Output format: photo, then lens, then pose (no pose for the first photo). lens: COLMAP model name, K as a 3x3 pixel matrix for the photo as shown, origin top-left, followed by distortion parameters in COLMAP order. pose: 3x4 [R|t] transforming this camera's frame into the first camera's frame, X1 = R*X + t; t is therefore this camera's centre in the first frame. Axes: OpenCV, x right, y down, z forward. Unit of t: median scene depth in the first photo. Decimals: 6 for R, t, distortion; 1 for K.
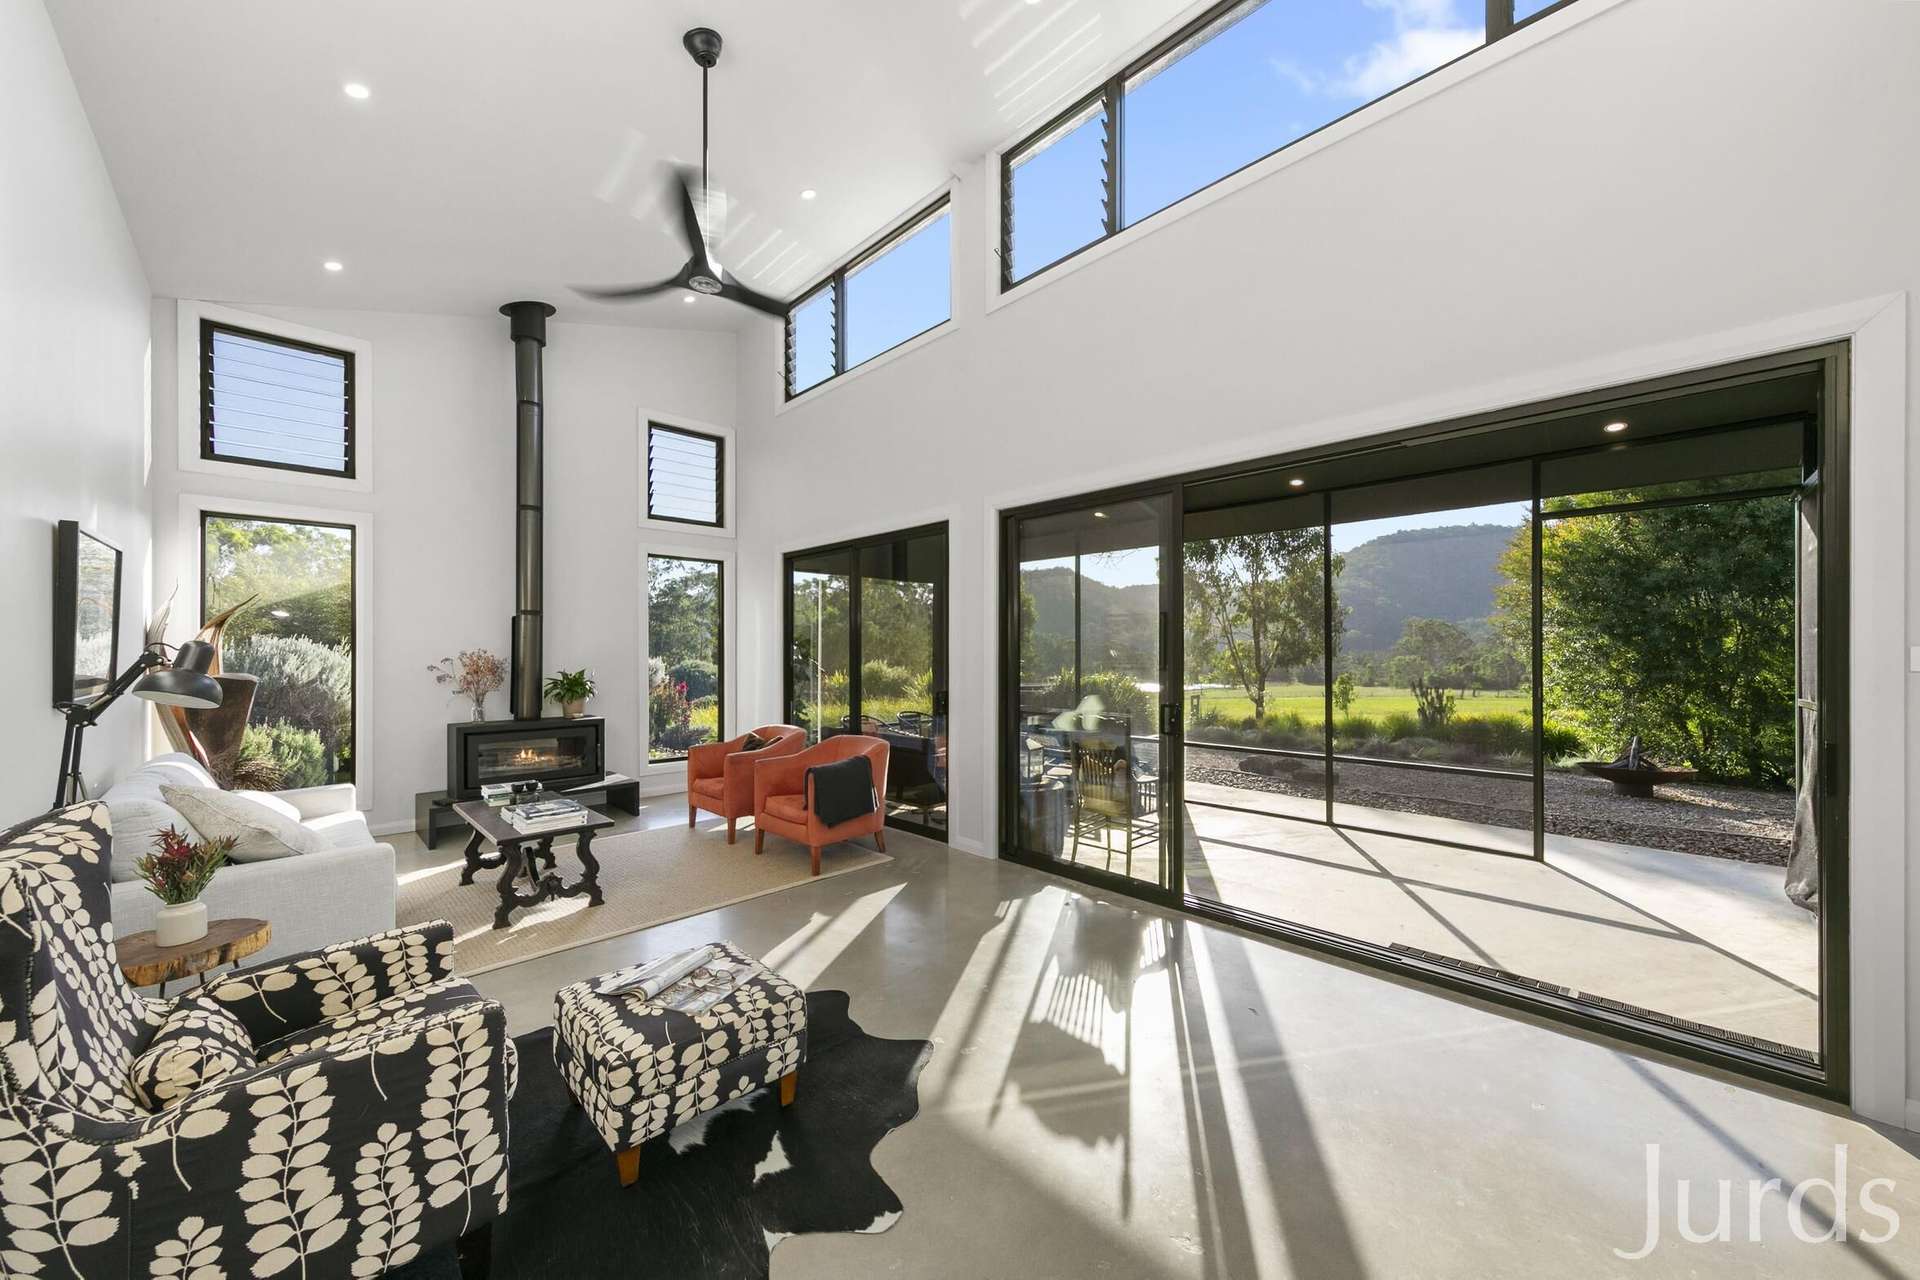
lens RADIAL K [[687.8, 0, 961.3], [0, 687.8, 653.0], [0, 0, 1]] dist [0.000083, 0.000005]
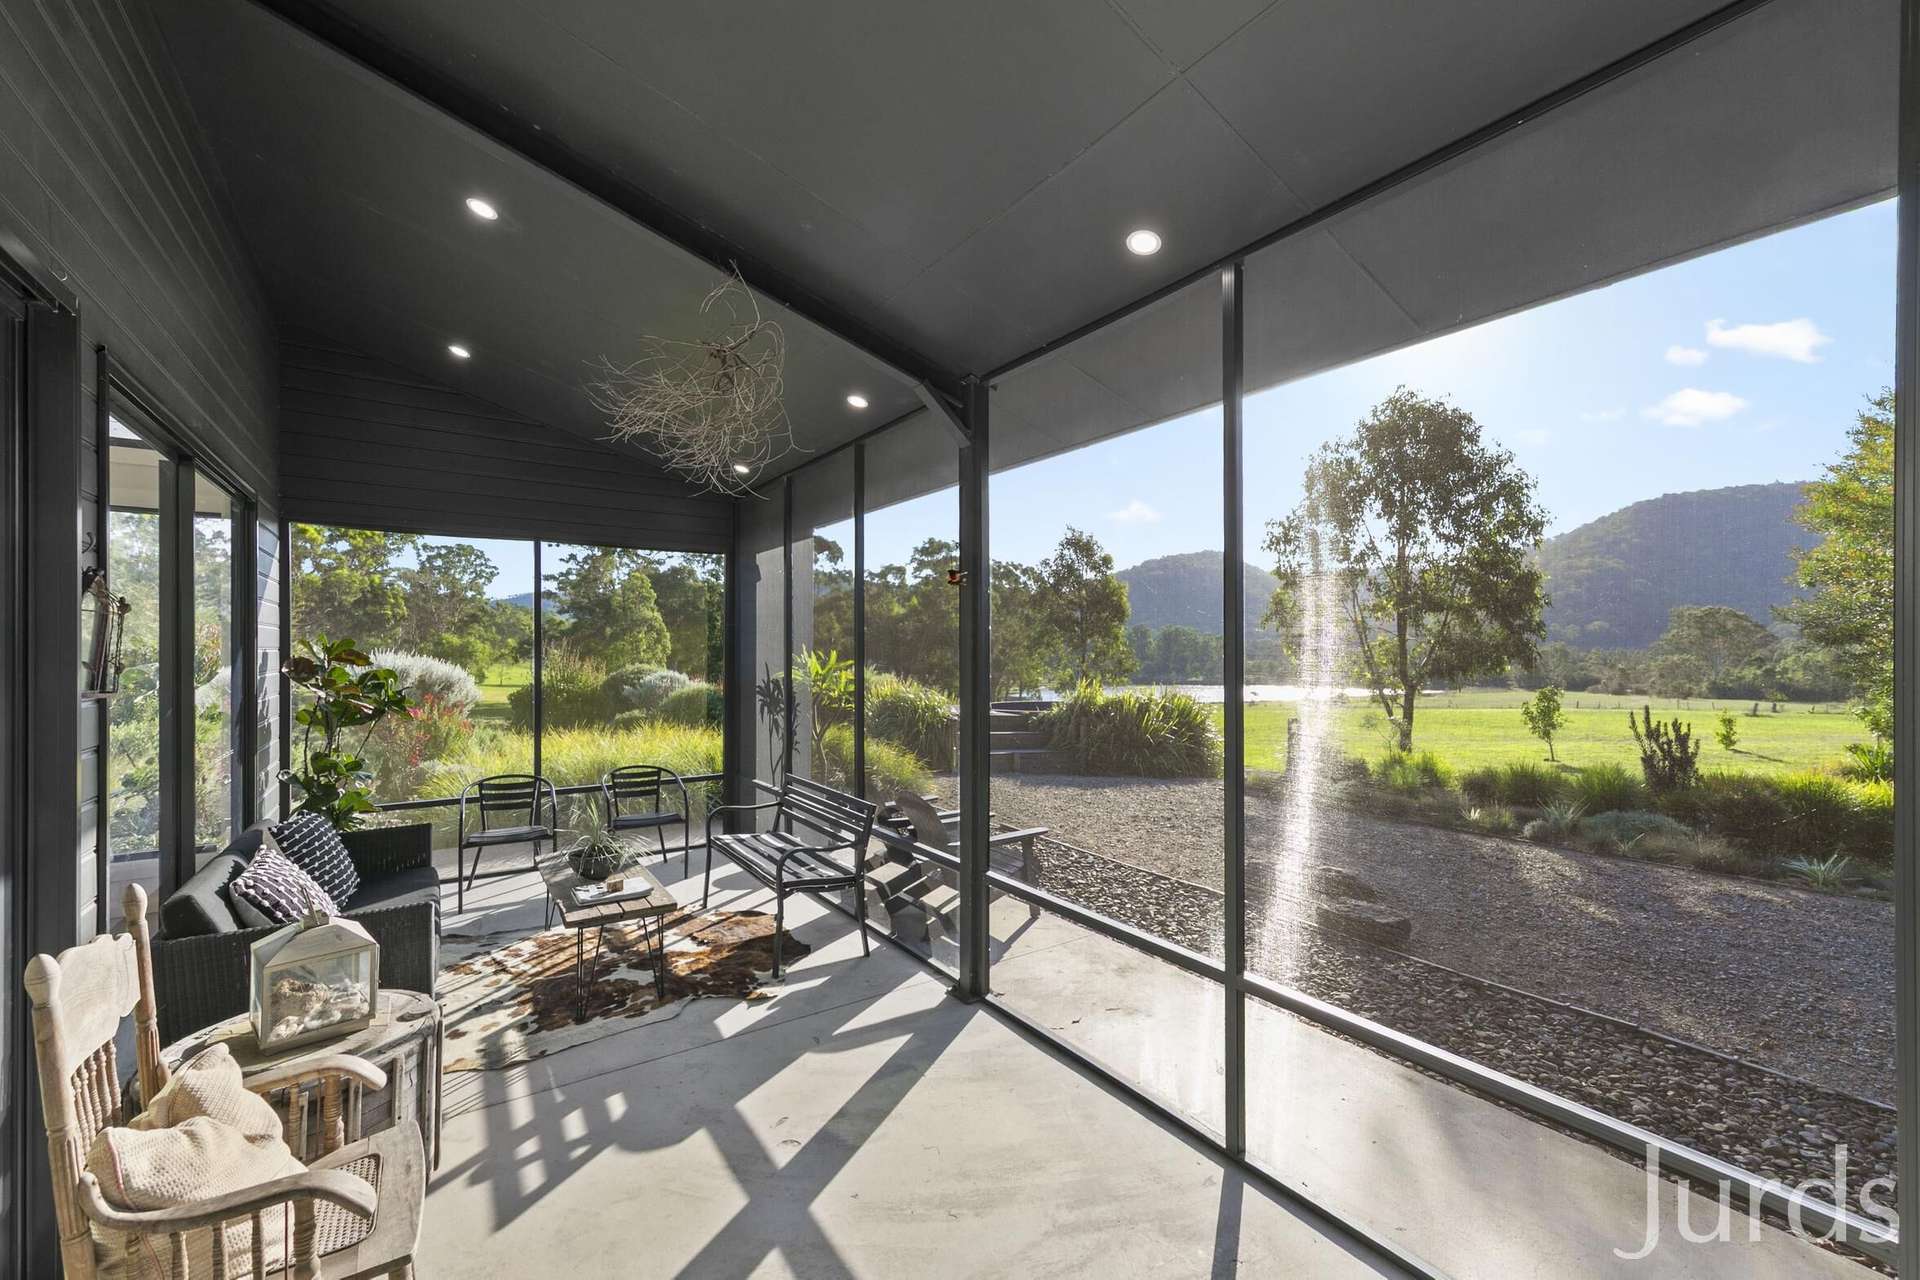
lens RADIAL K [[765.9, 0, 989.0], [0, 765.9, 652.7], [0, 0, 1]] dist [0.012503, -0.000028]
pose [[0.988174, 0.002646, -0.153316, 0.128980], [-0.001971, 0.999988, 0.004553, -0.007208], [0.153326, -0.004197, 0.988167, 0.157335]]
